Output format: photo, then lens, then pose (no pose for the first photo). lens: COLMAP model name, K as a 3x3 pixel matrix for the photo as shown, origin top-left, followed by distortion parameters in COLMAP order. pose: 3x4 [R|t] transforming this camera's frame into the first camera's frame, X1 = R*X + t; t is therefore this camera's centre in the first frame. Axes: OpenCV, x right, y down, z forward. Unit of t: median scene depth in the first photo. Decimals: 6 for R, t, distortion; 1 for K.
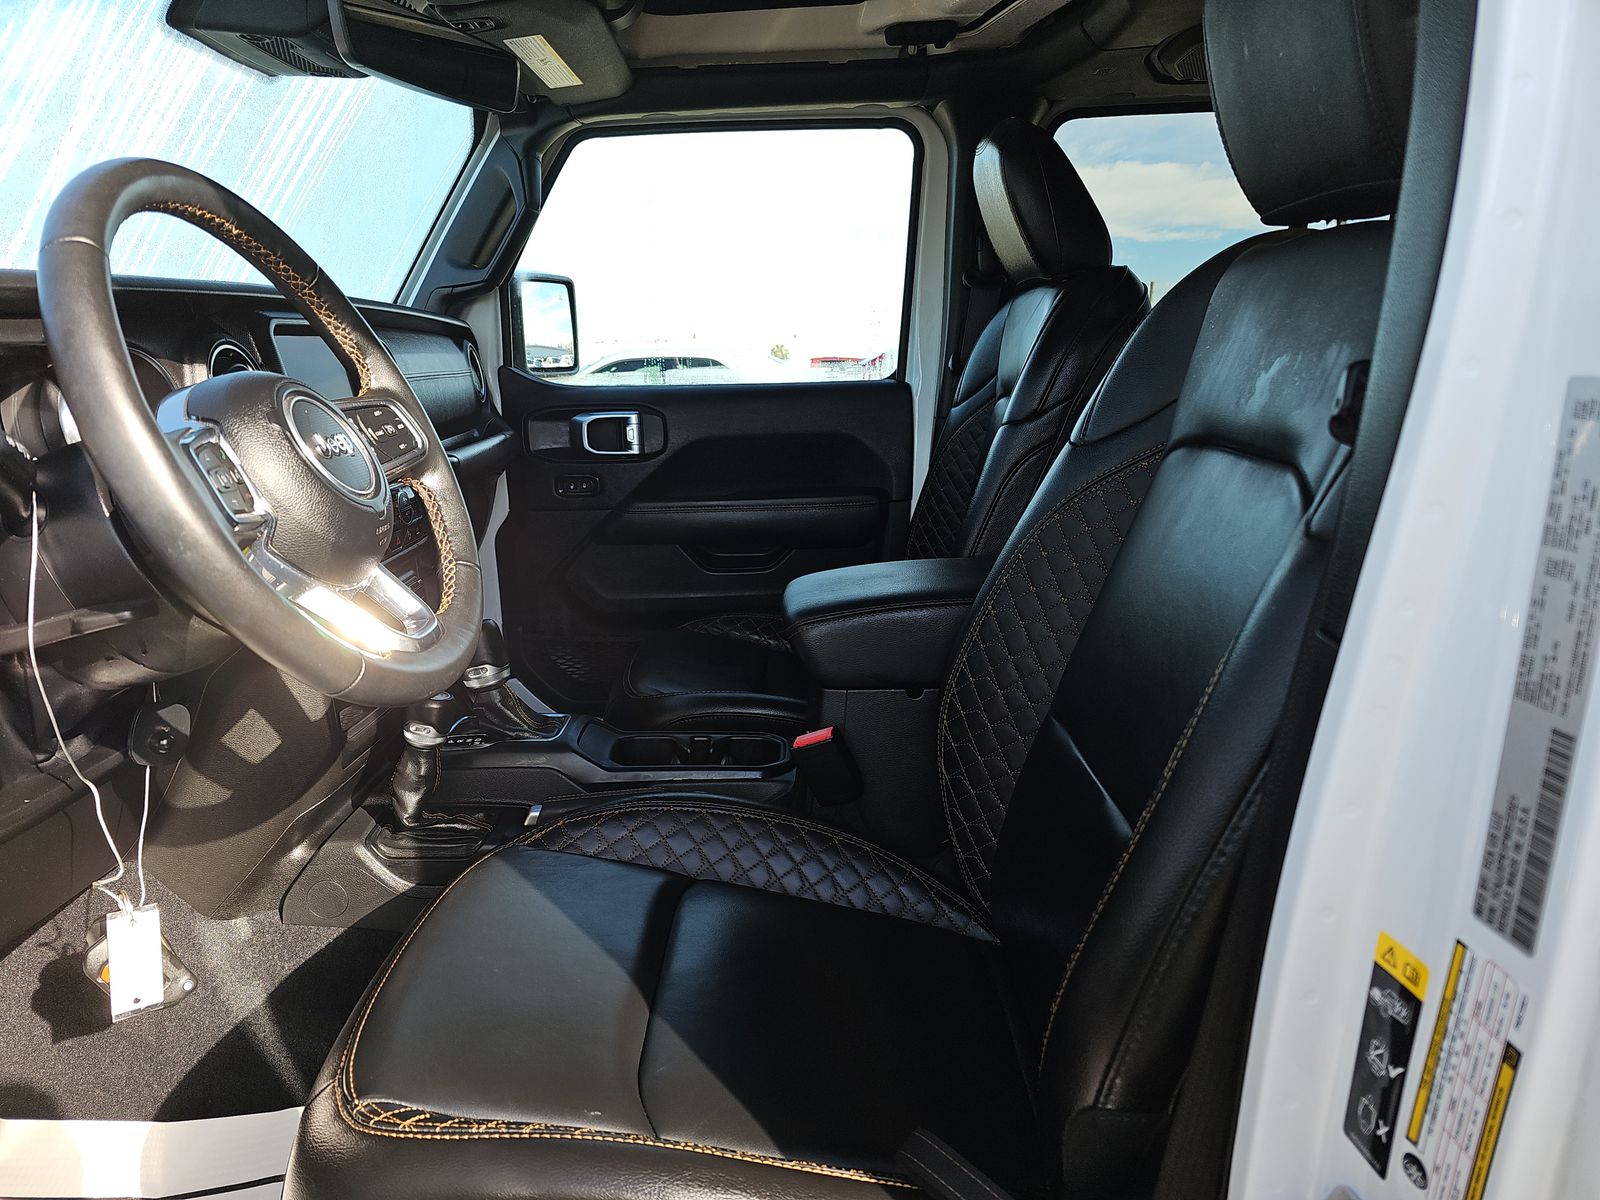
lens RADIAL K [[1123.1, 0, 800.0], [0, 1123.1, 600.0], [0, 0, 1]] dist [-0.001998, 0.001475]
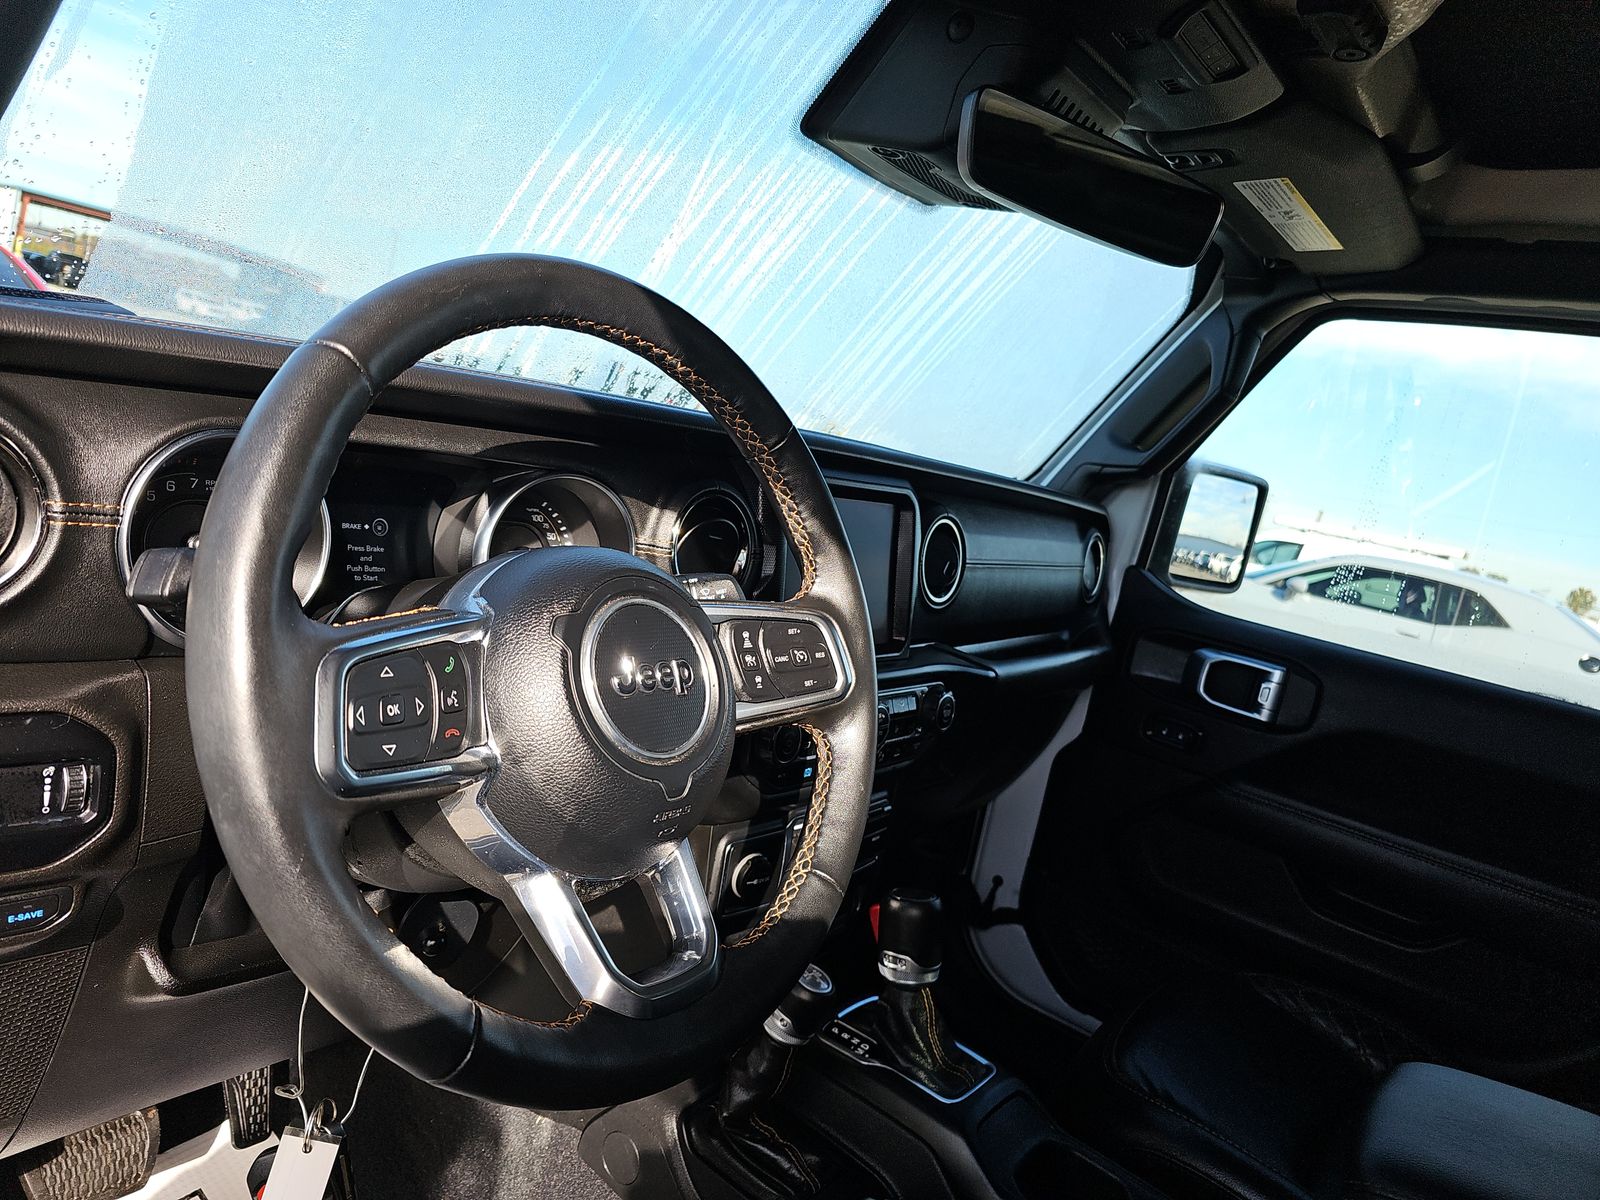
lens RADIAL K [[1055.5, 0, 800.0], [0, 1055.5, 600.0], [0, 0, 1]] dist [0.101611, -0.095677]
pose [[0.768828, 0.271892, -0.578774, 0.014032], [-0.340184, 0.940304, -0.010162, -0.133465], [0.541460, 0.204703, 0.815425, 0.324789]]
